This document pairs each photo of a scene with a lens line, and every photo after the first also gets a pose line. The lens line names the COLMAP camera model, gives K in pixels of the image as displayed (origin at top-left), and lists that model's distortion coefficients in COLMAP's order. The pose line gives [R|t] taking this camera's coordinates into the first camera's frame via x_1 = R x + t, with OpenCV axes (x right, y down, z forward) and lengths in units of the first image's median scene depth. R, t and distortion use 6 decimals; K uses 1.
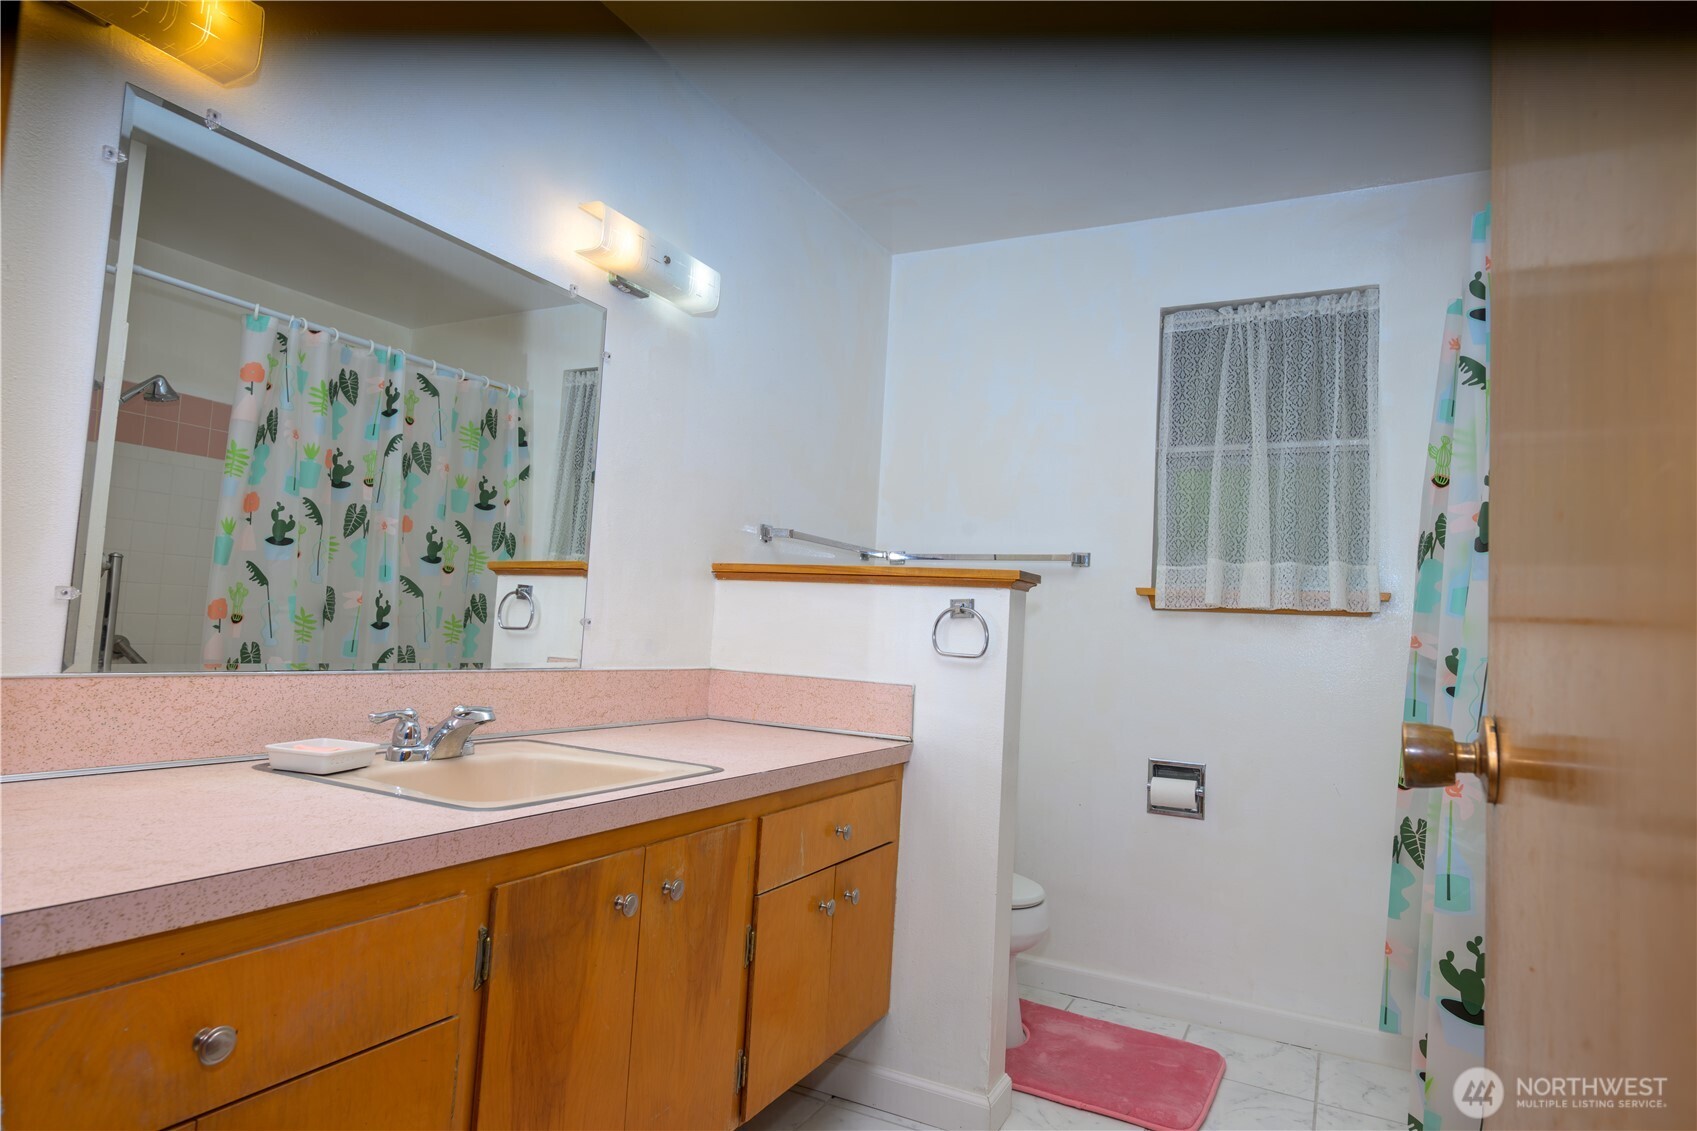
lens RADIAL K [[951.3, 0, 859.8], [0, 951.3, 539.9], [0, 0, 1]] dist [-0.000930, 0.000186]
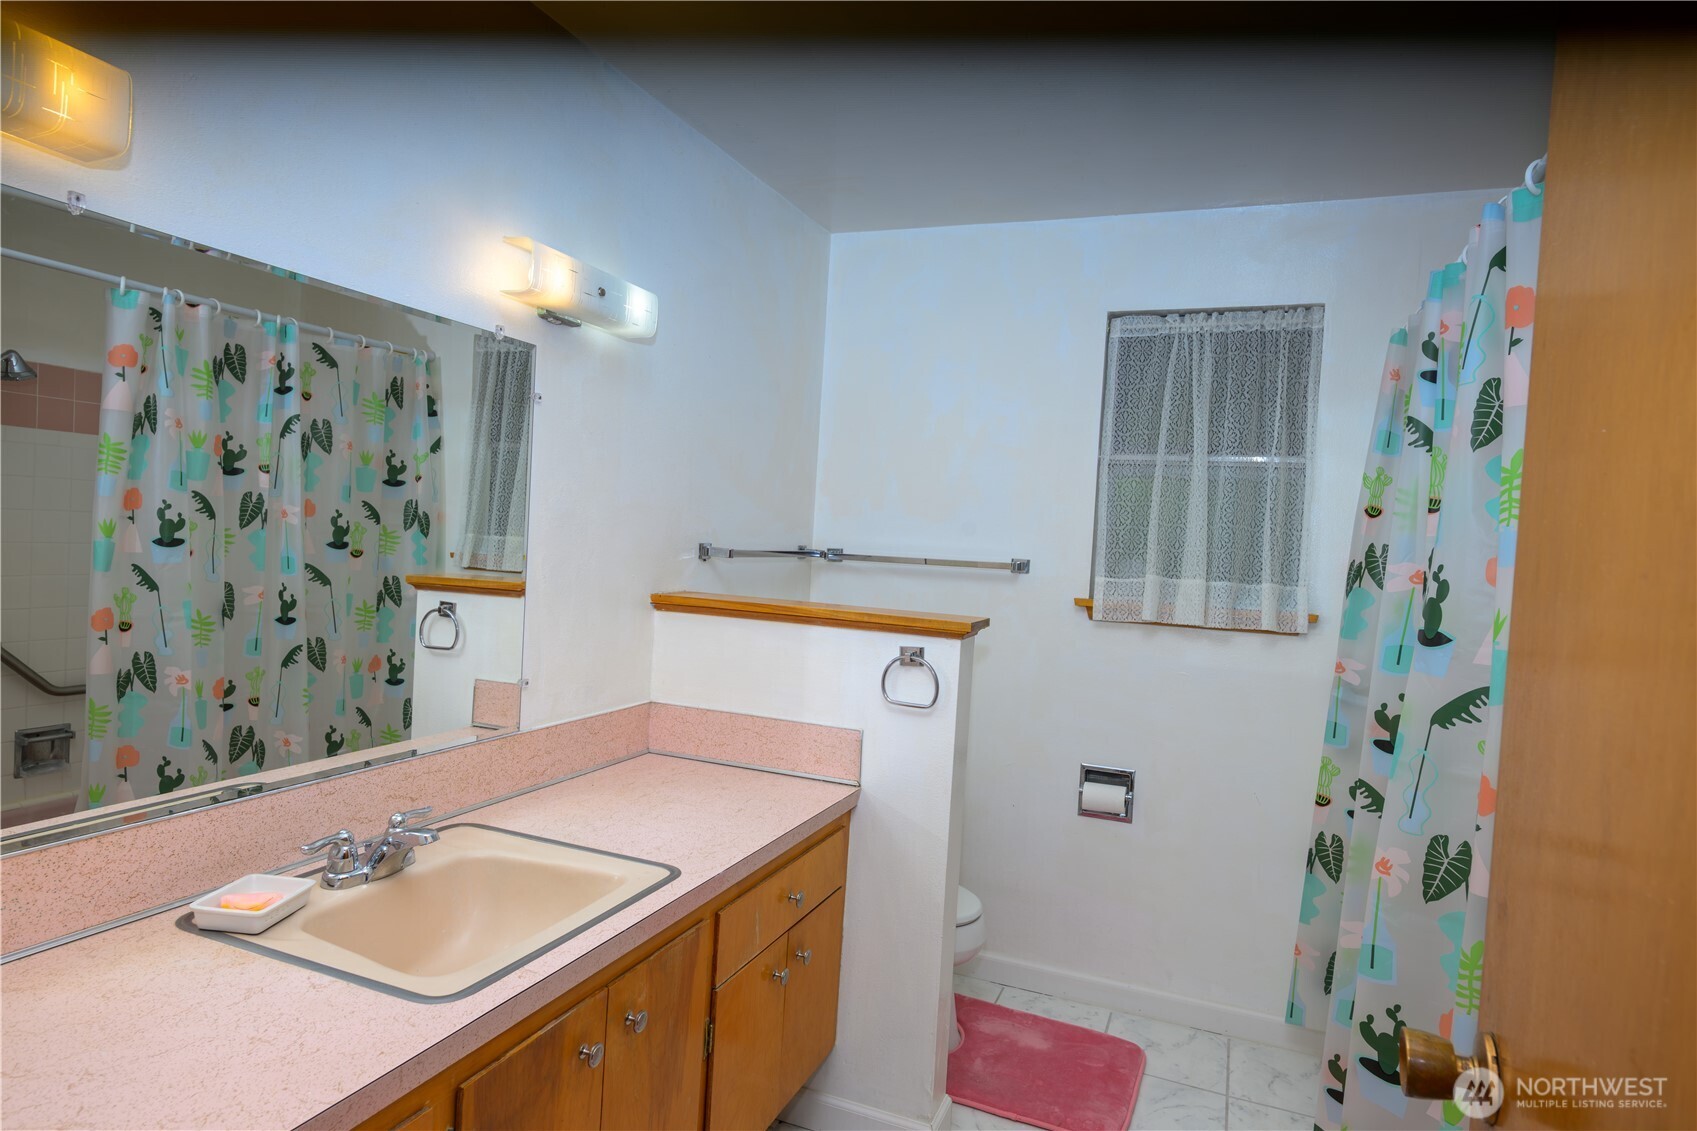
lens RADIAL K [[951.3, 0, 859.8], [0, 951.3, 539.9], [0, 0, 1]] dist [-0.000930, 0.000186]
pose [[0.995908, 0.000798, 0.090366, -0.028688], [-0.010633, 0.994050, 0.108405, -0.123804], [-0.089742, -0.108922, 0.989991, 0.030153]]
